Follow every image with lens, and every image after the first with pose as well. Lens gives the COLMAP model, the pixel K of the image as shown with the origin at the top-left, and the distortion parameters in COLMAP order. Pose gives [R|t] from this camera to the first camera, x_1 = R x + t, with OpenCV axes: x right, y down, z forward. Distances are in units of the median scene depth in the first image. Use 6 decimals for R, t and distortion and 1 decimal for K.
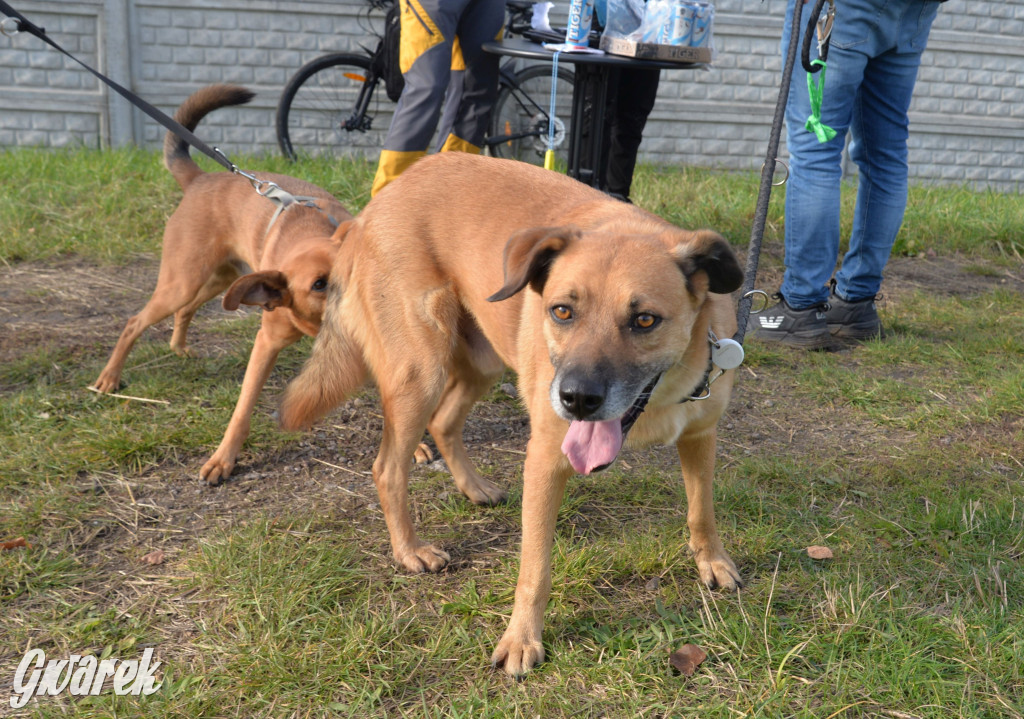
lens RADIAL K [[1026.0, 0, 530.0], [0, 1026.0, 342.0], [0, 0, 1]] dist [-0.062660, 0.000000]
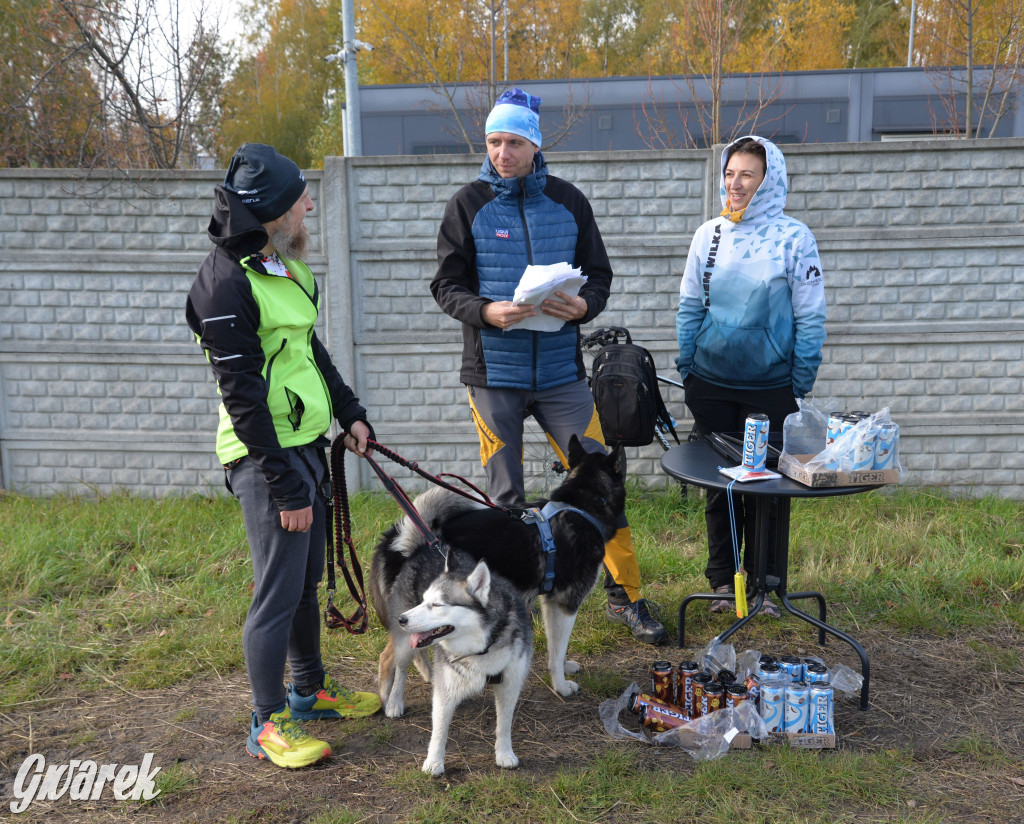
lens RADIAL K [[1068.8, 0, 525.9], [0, 1068.8, 419.5], [0, 0, 1]] dist [0.000020, 0.000000]
pose [[0.967420, -0.028261, -0.251594, 0.058220], [0.000006, 0.993753, -0.111604, -0.137402], [0.253177, 0.107966, 0.961377, -0.032652]]
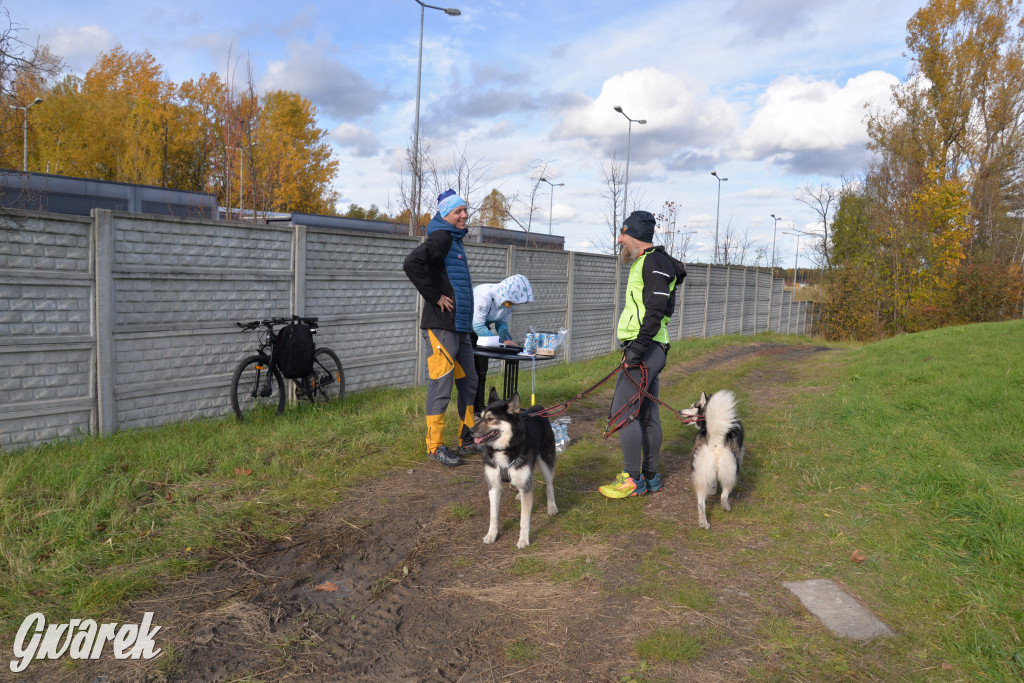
lens RADIAL K [[705.0, 0, 508.8], [0, 705.0, 341.2], [0, 0, 1]] dist [-0.079127, 0.023739]
pose [[0.688190, -0.098814, 0.718770, -0.733758], [0.214224, 0.974187, -0.071182, -0.118032], [-0.693183, 0.202964, 0.691595, -0.186758]]
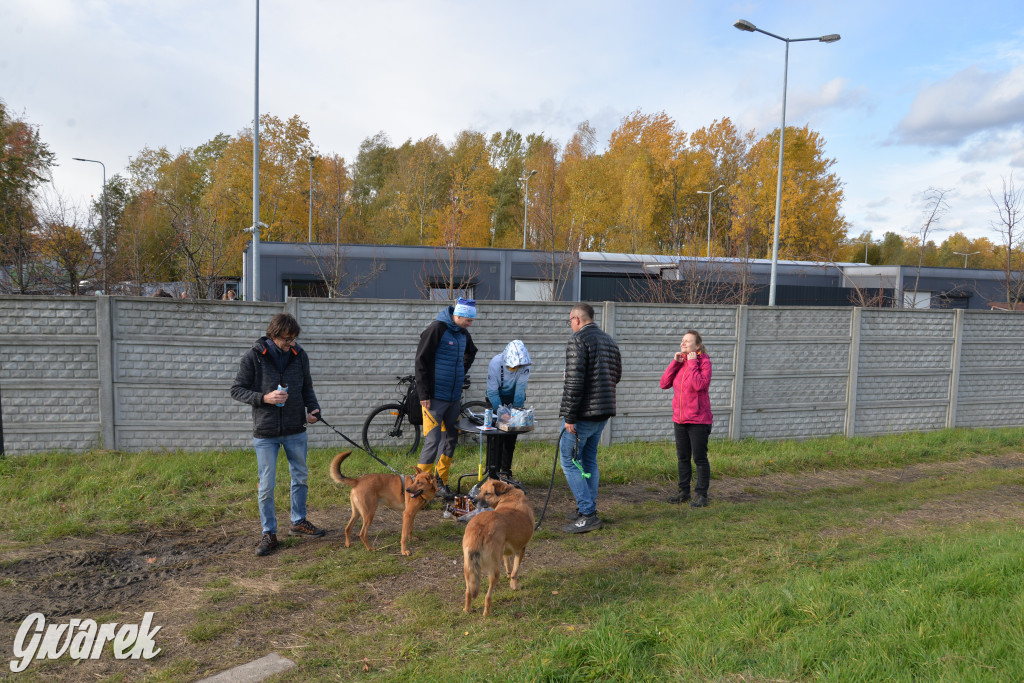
lens RADIAL K [[705.0, 0, 498.8], [0, 705.0, 345.4], [0, 0, 1]] dist [-0.079127, 0.023739]
pose [[0.997702, -0.035750, 0.057563, -0.018103], [0.047266, 0.975875, -0.213154, -0.054295], [-0.048554, 0.215385, 0.975321, -0.619755]]
